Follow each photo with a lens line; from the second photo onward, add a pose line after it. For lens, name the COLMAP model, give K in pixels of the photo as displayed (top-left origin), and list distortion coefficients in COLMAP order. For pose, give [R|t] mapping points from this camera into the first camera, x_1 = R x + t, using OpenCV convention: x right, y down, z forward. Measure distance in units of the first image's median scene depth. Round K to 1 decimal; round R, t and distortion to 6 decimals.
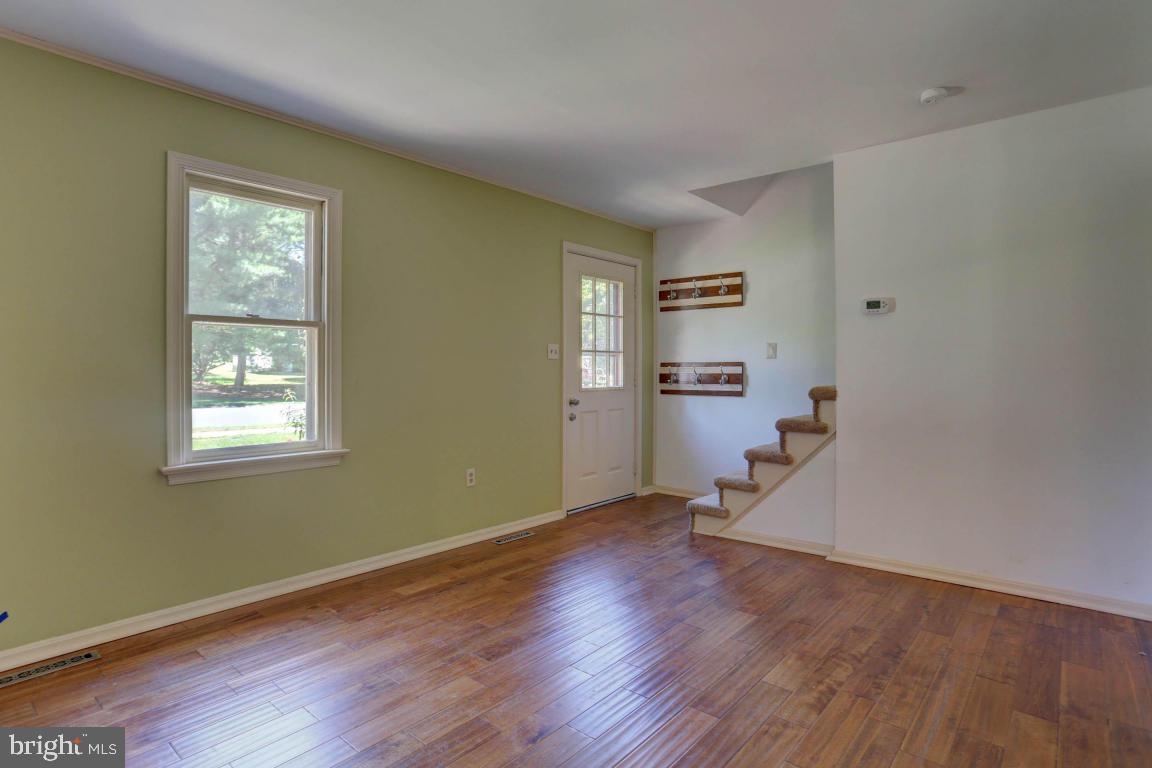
lens RADIAL K [[596.3, 0, 576.0], [0, 596.3, 384.0], [0, 0, 1]] dist [-0.079471, 0.043564]
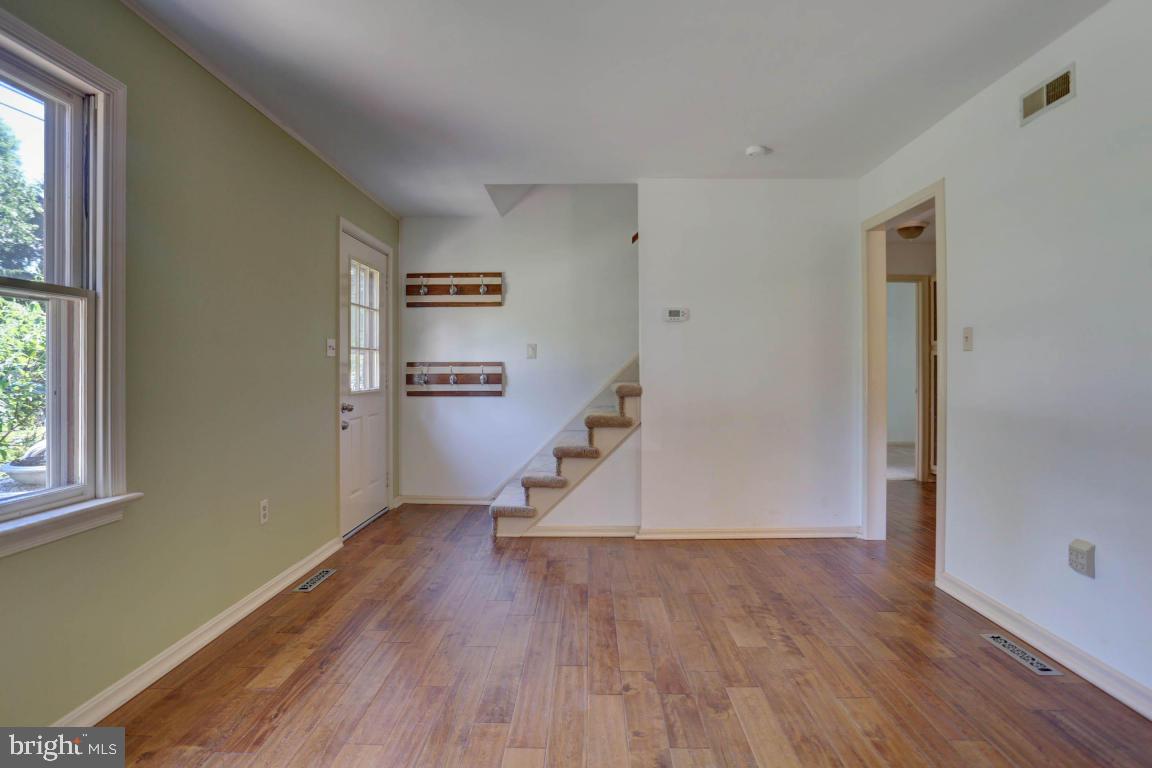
lens RADIAL K [[596.3, 0, 576.0], [0, 596.3, 384.0], [0, 0, 1]] dist [-0.079471, 0.043564]
pose [[0.776767, -0.014272, 0.629626, -0.323173], [0.015466, 0.999874, 0.003585, -0.001745], [-0.629598, 0.006953, 0.776890, 0.166890]]
